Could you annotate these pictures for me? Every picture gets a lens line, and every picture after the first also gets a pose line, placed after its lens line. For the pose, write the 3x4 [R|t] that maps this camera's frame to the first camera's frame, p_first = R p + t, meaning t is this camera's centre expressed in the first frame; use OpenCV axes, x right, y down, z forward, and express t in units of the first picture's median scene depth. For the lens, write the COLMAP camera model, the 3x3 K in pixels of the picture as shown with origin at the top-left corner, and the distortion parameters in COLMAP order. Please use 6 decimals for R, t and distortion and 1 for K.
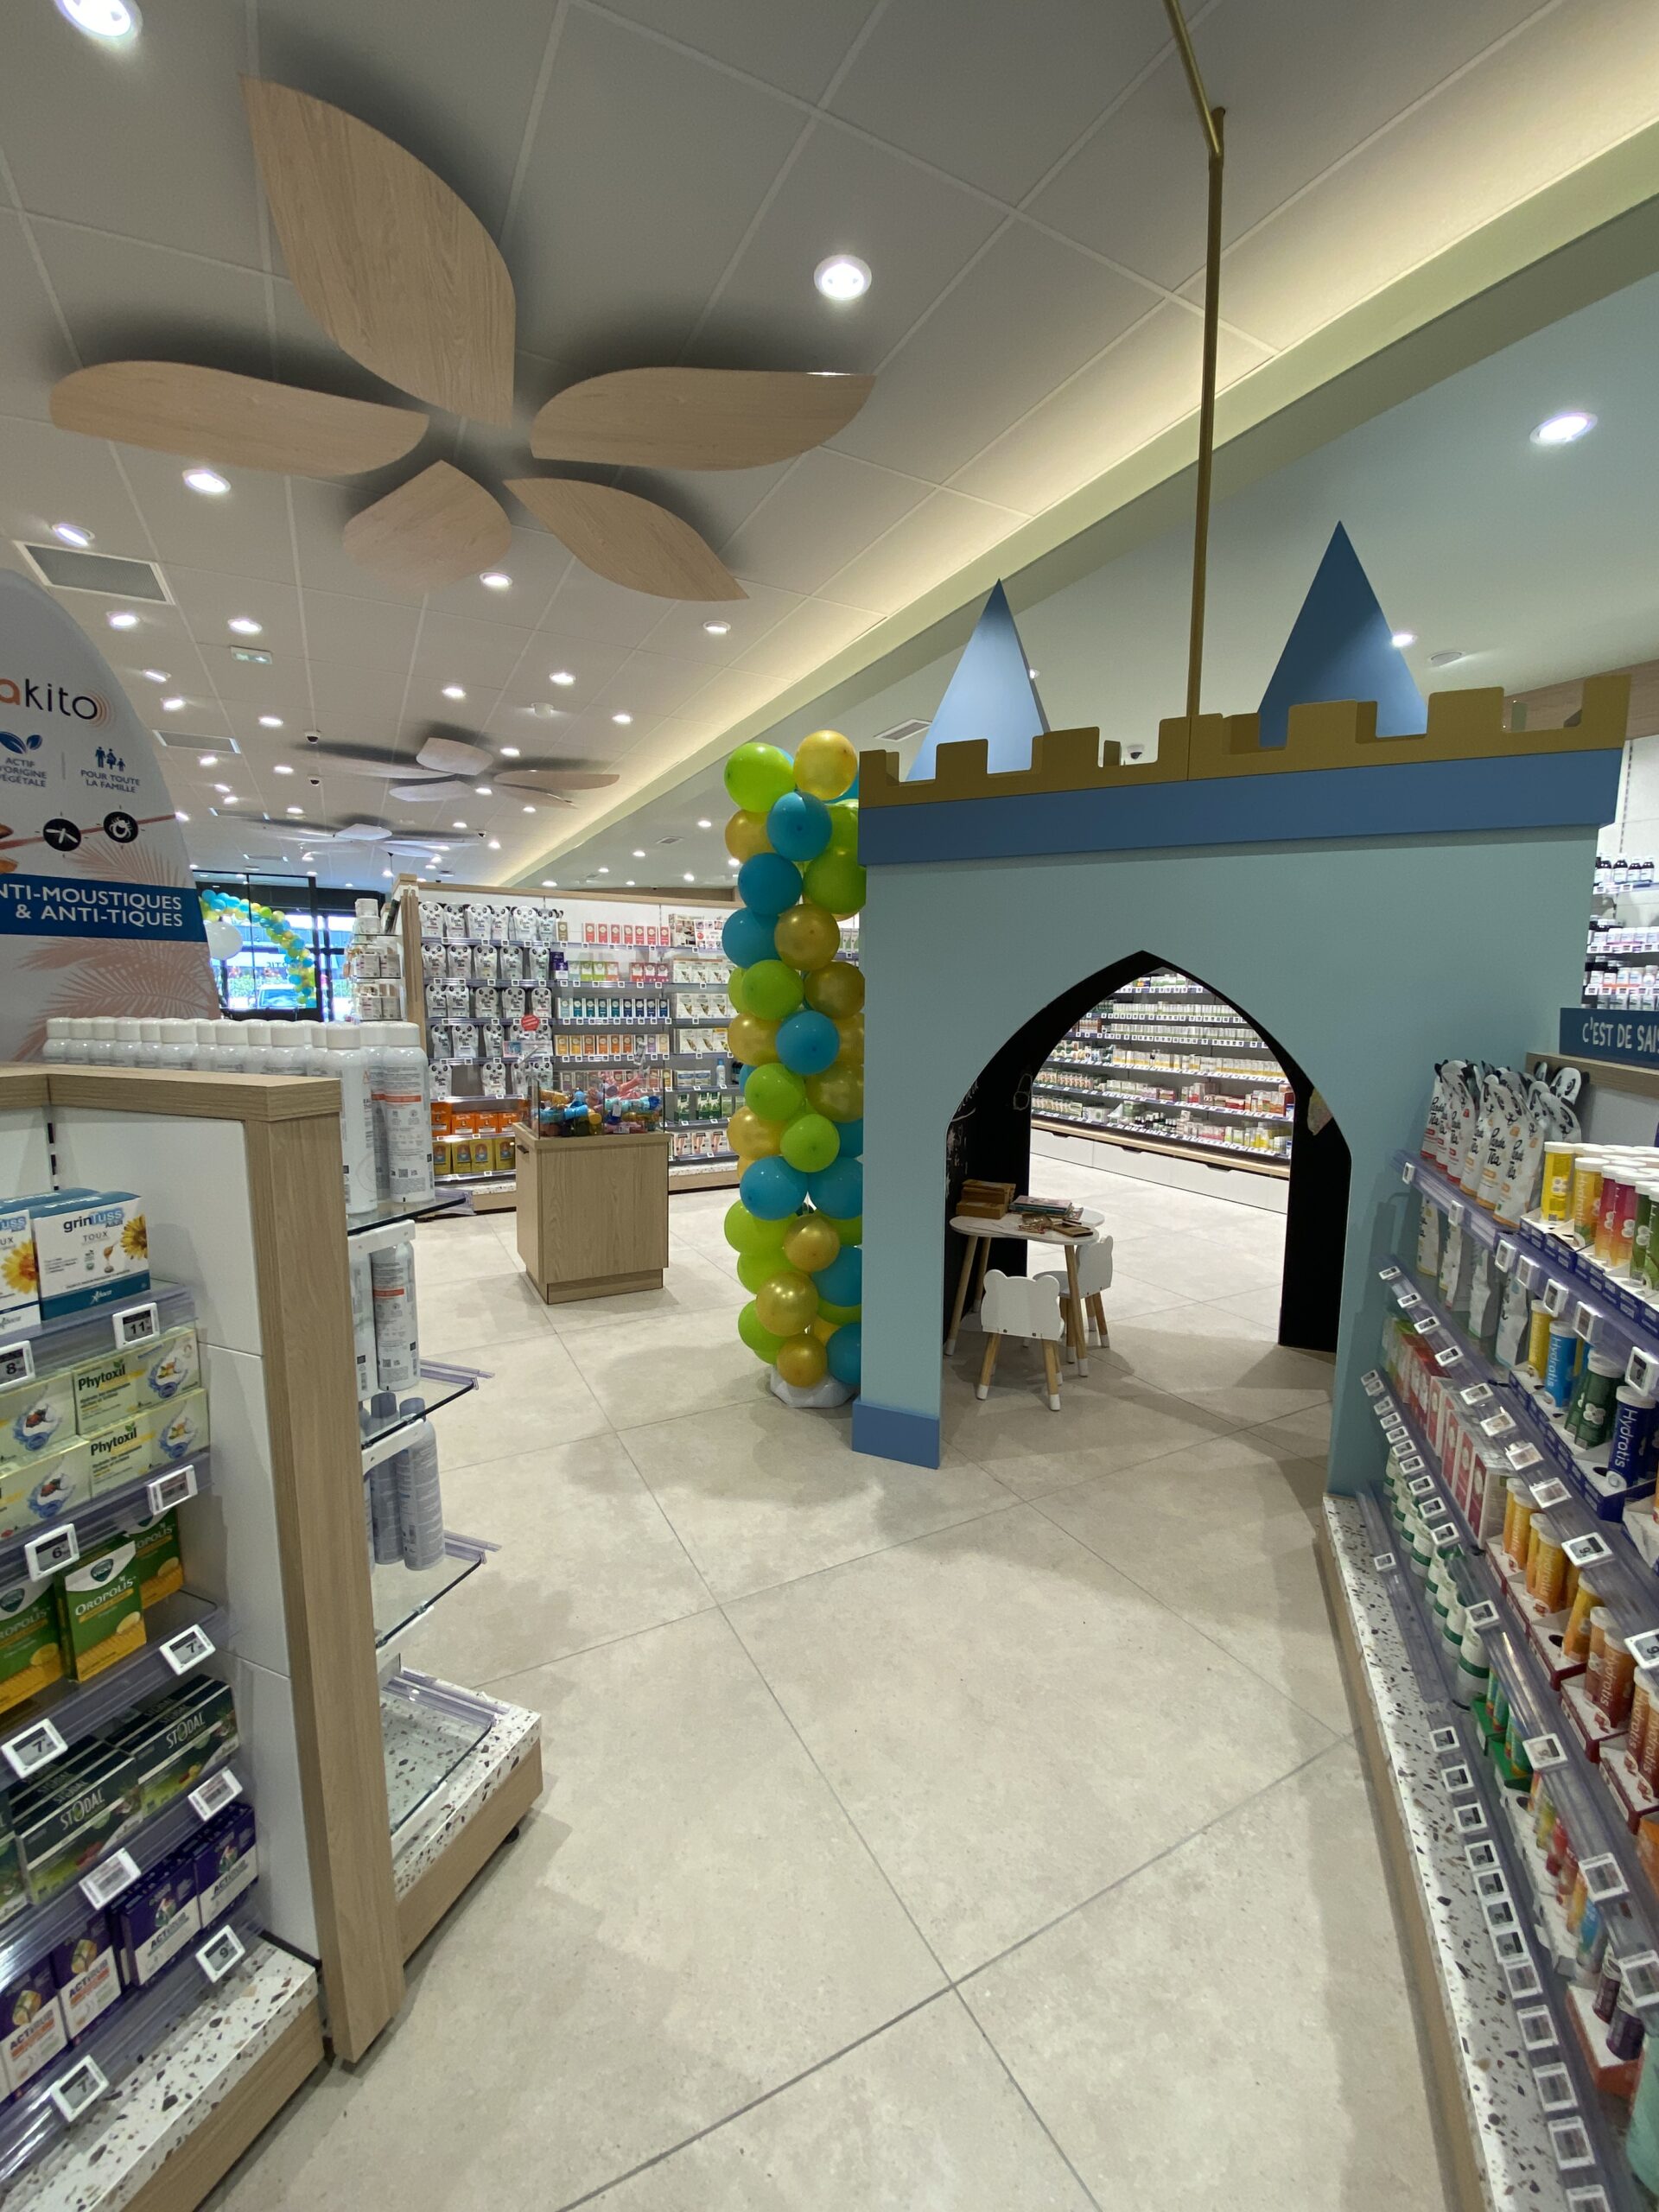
lens RADIAL K [[897.2, 0, 830.8], [0, 897.2, 1112.9], [0, 0, 1]] dist [0.020211, -0.020895]
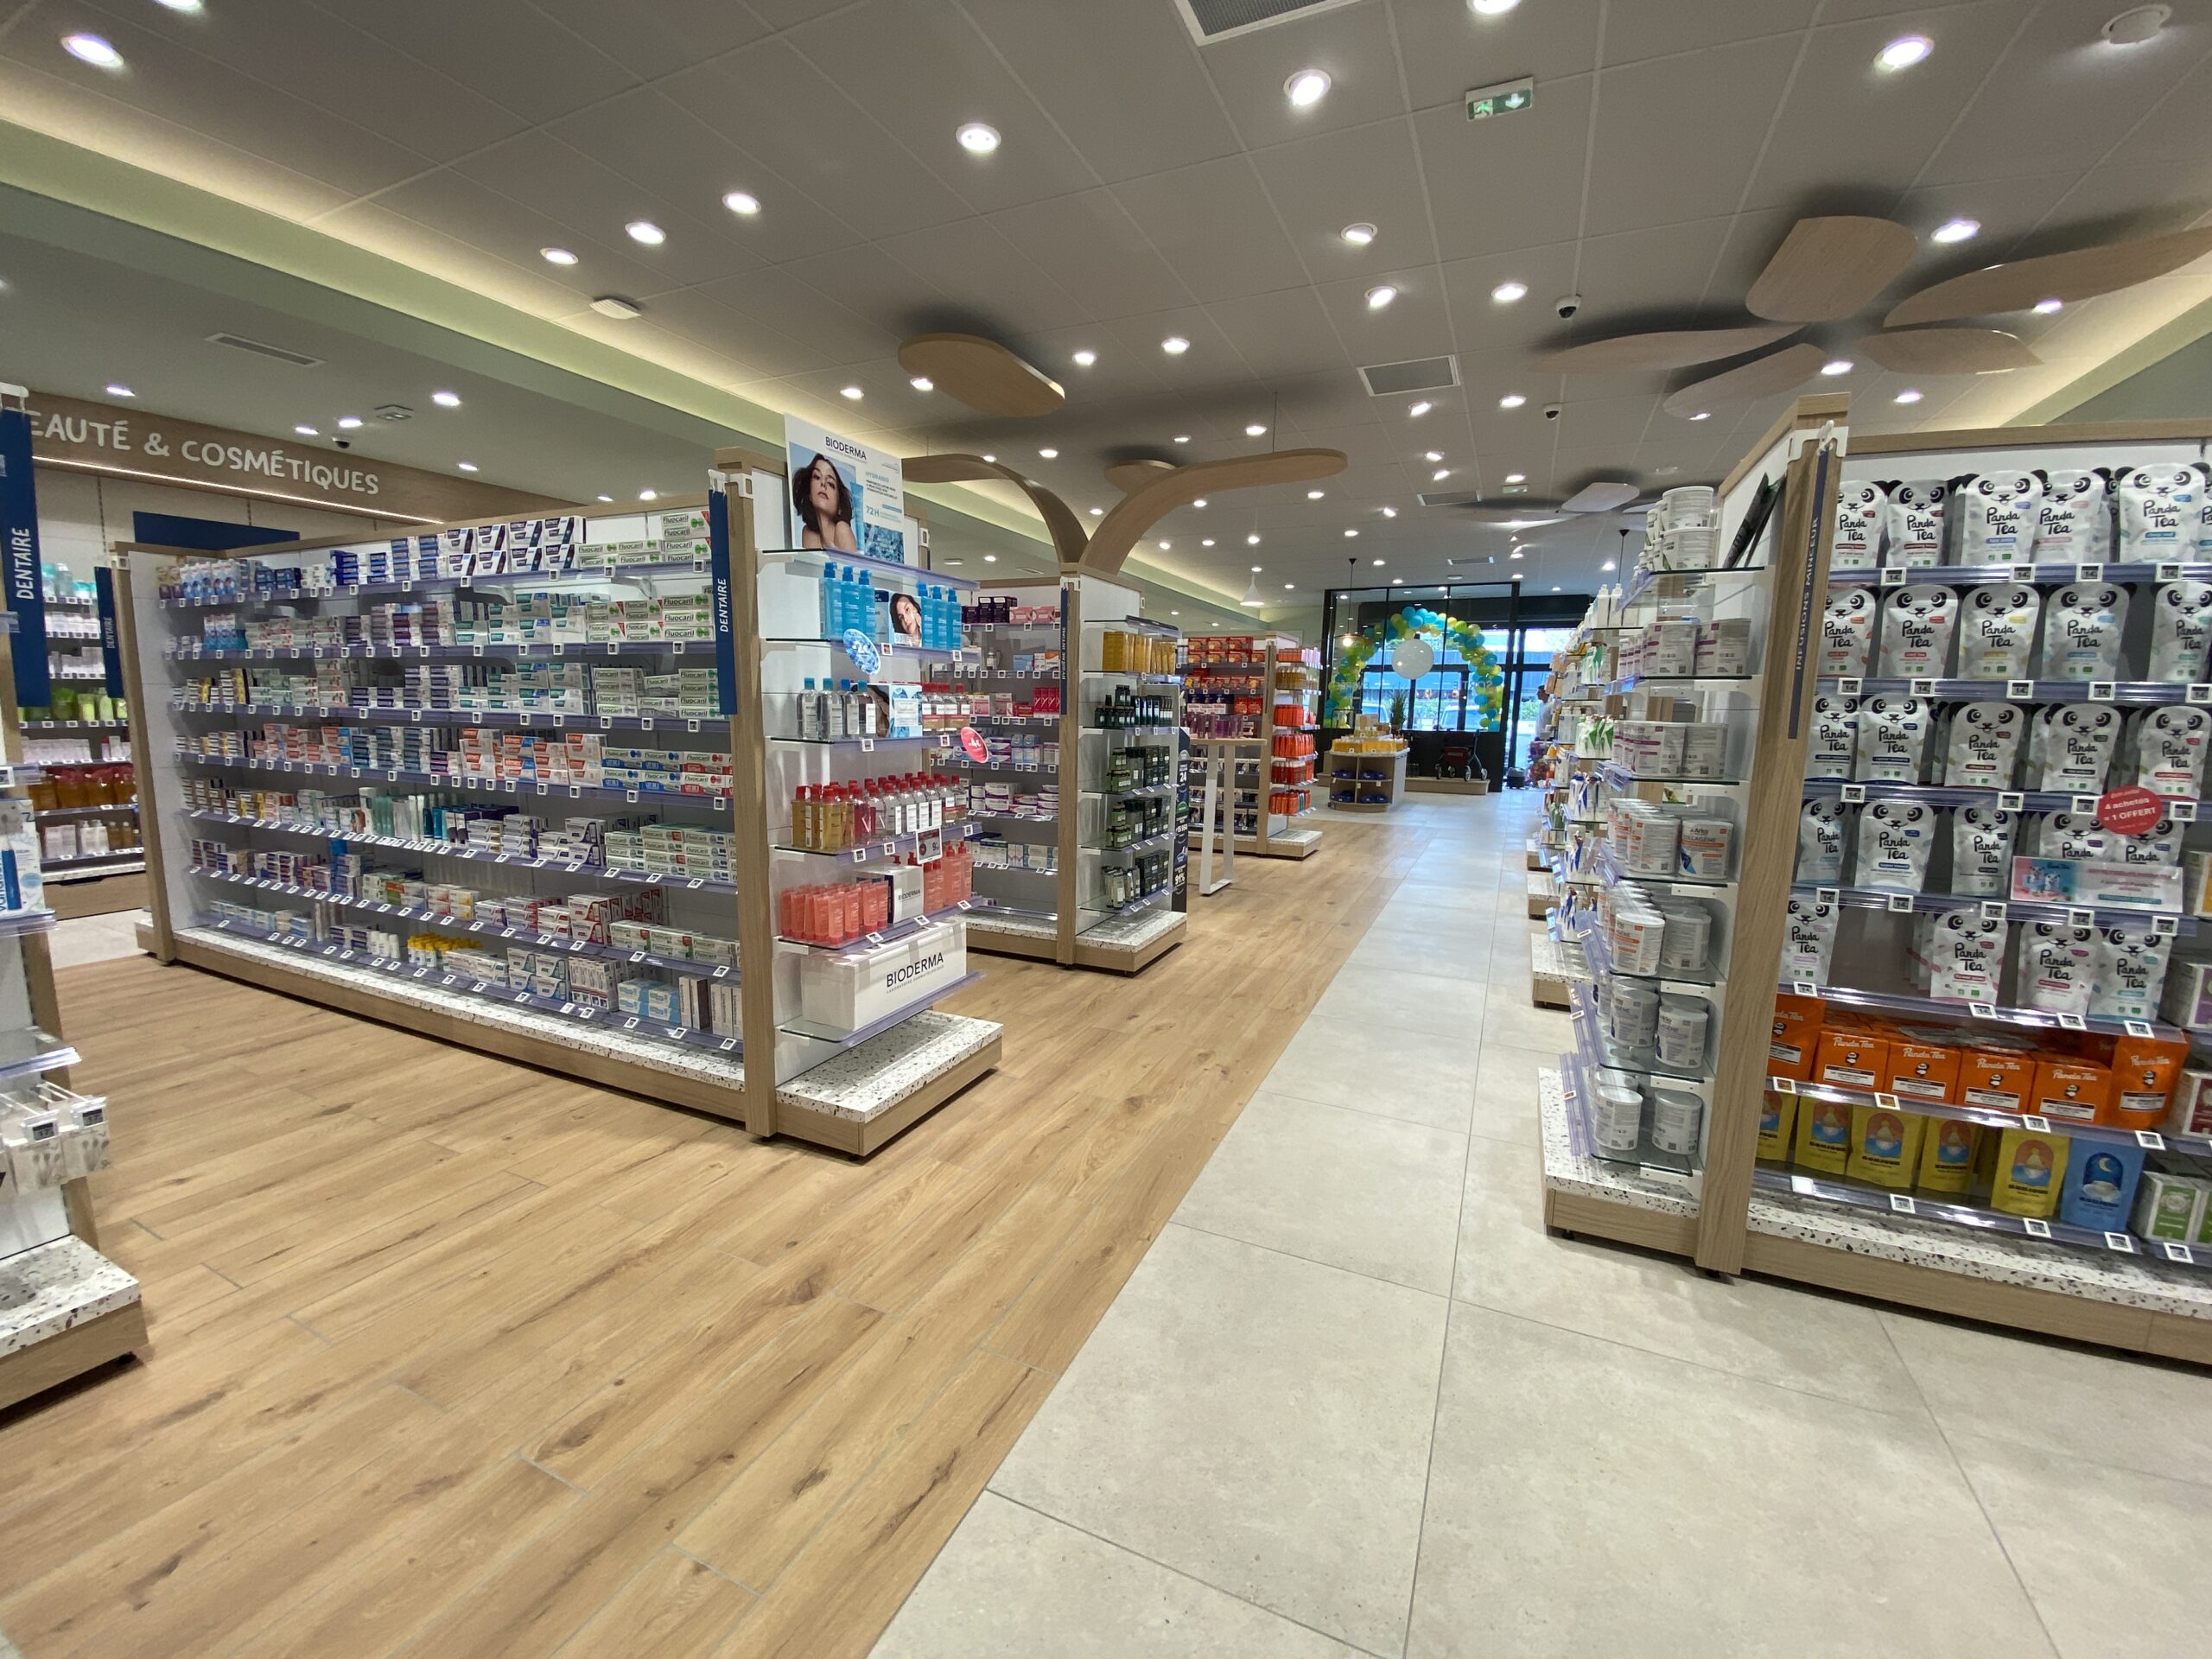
lens RADIAL K [[897.2, 0, 1099.2], [0, 897.2, 828.6], [0, 0, 1]] dist [0.020211, -0.020895]
pose [[0.600318, 0.113108, -0.791722, -0.301558], [-0.119494, 0.991522, 0.051047, -0.064723], [0.790784, 0.063962, 0.608744, 0.495934]]
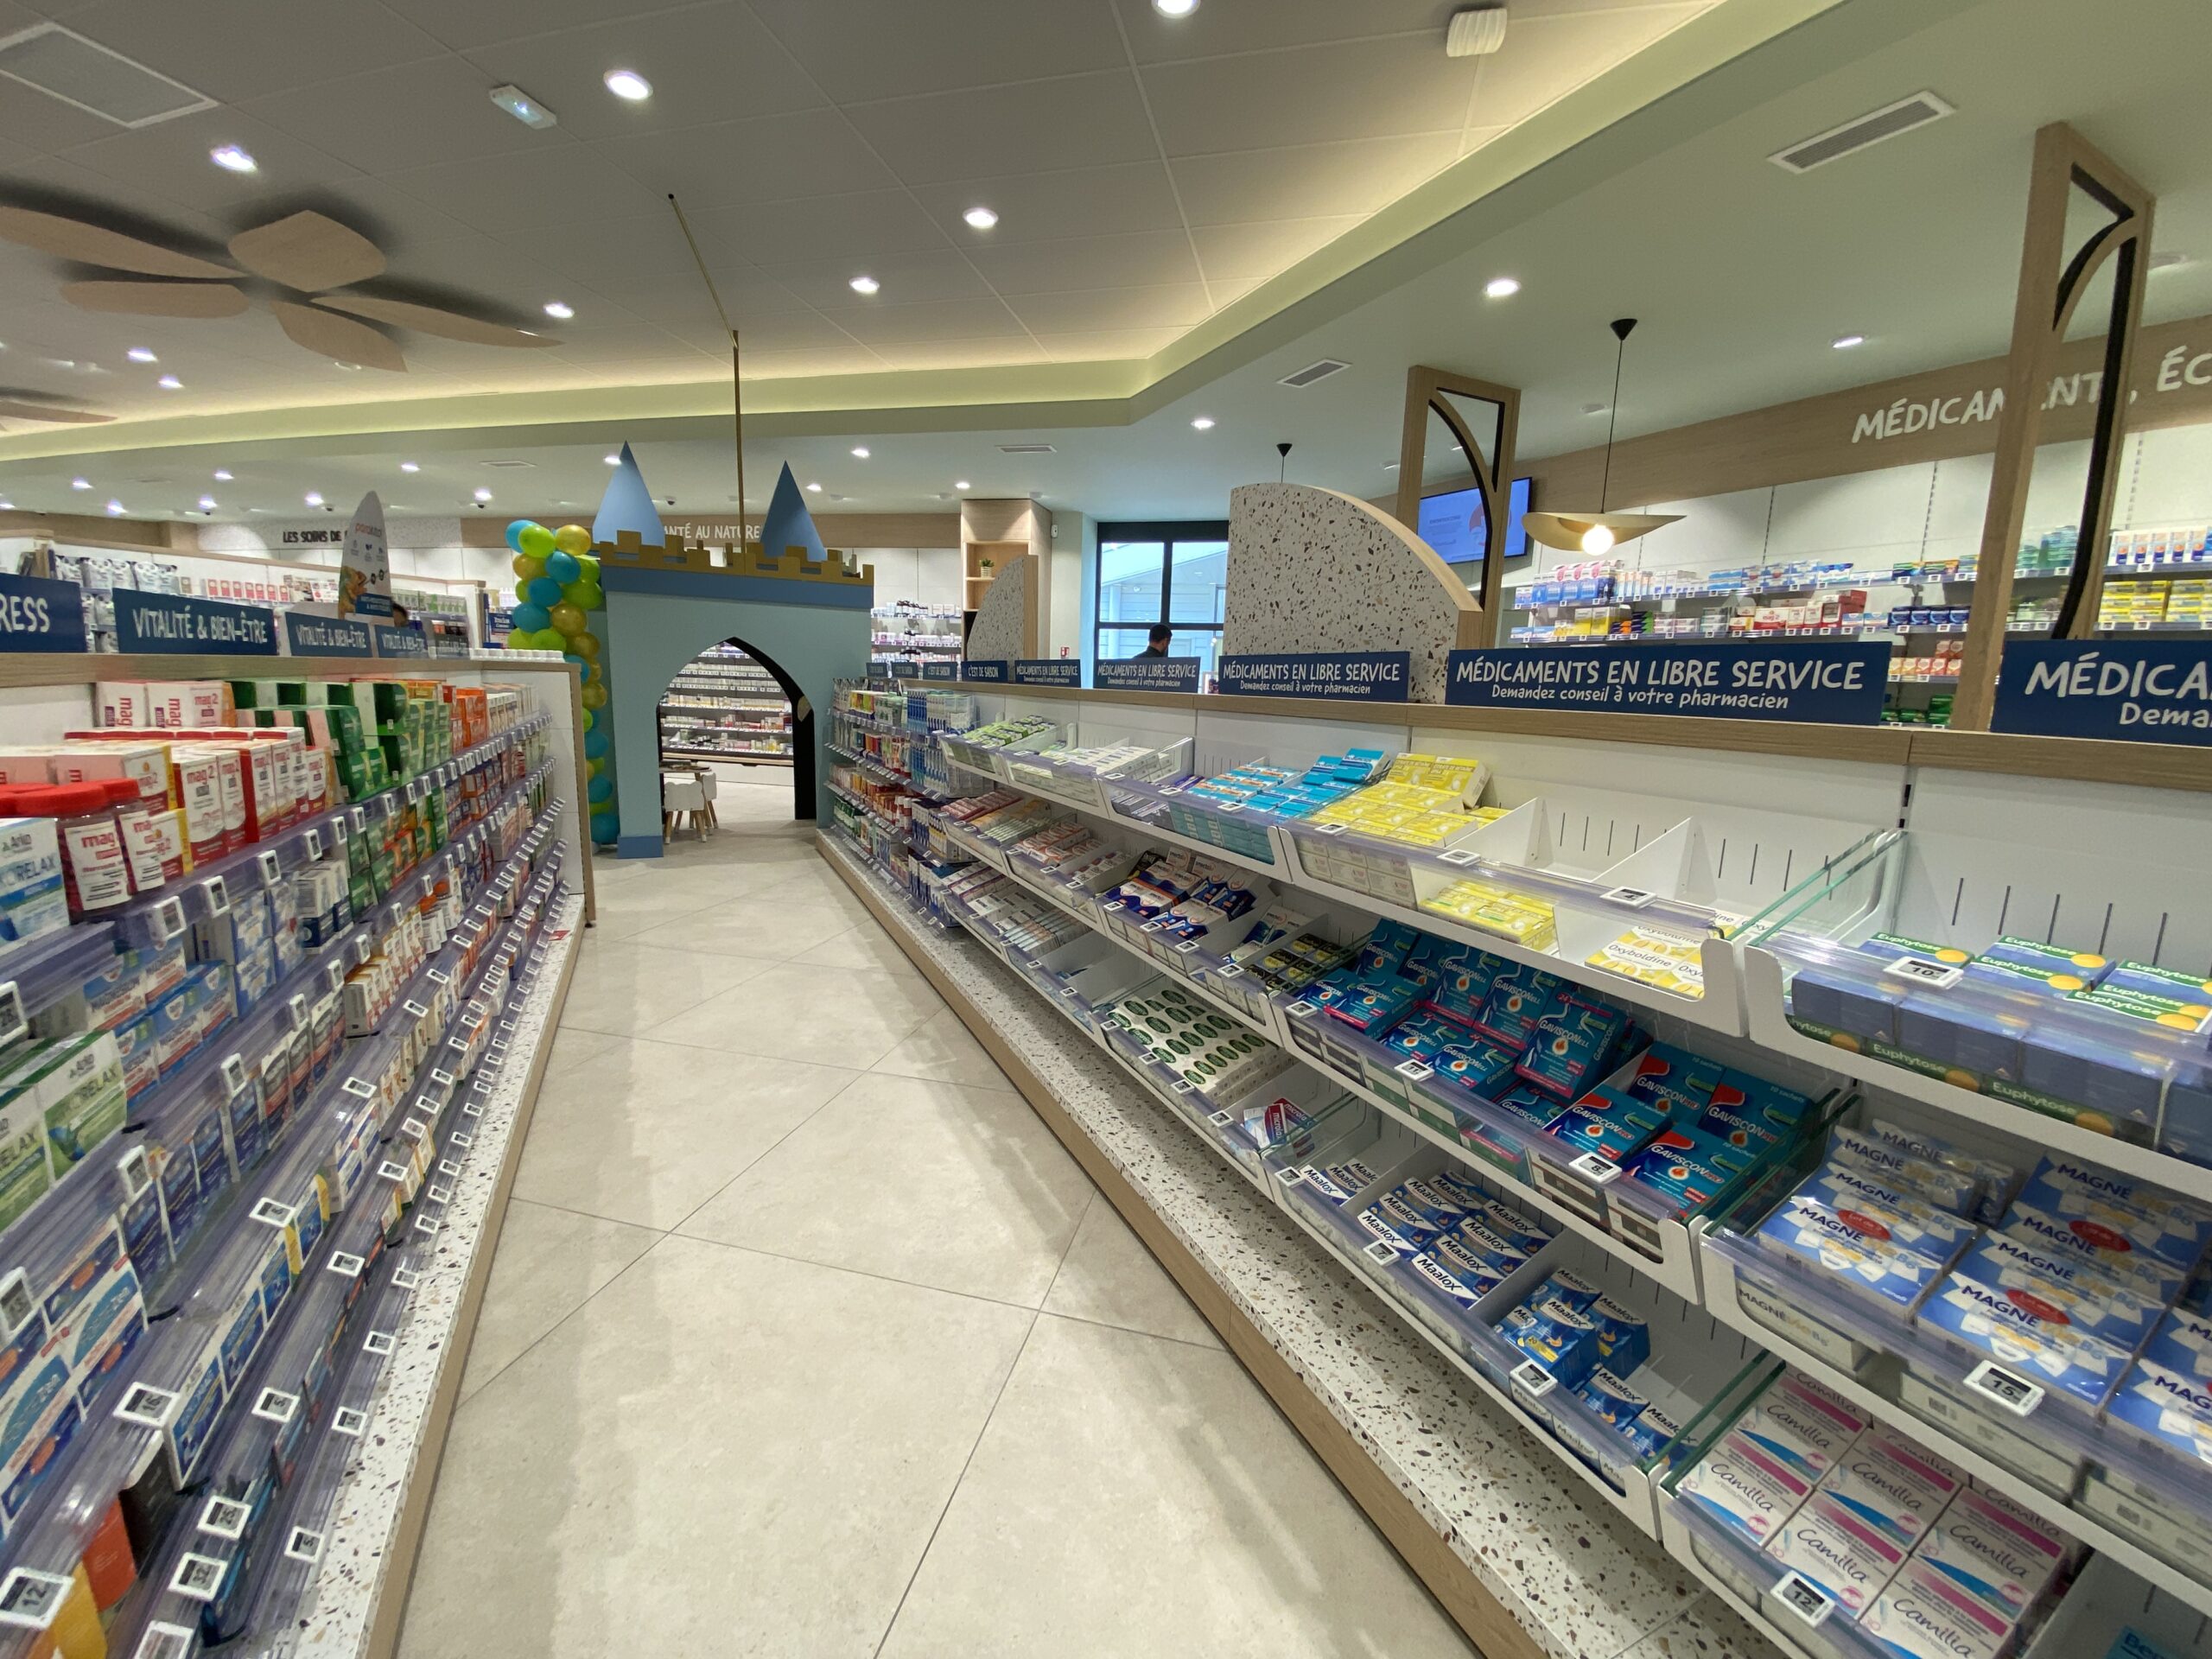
lens RADIAL K [[897.2, 0, 1099.2], [0, 897.2, 828.6], [0, 0, 1]] dist [0.020211, -0.020895]
pose [[0.686329, -0.102781, 0.719992, -0.355495], [0.066192, 0.994683, 0.078898, 0.097071], [-0.724273, -0.006493, 0.689483, -0.651396]]
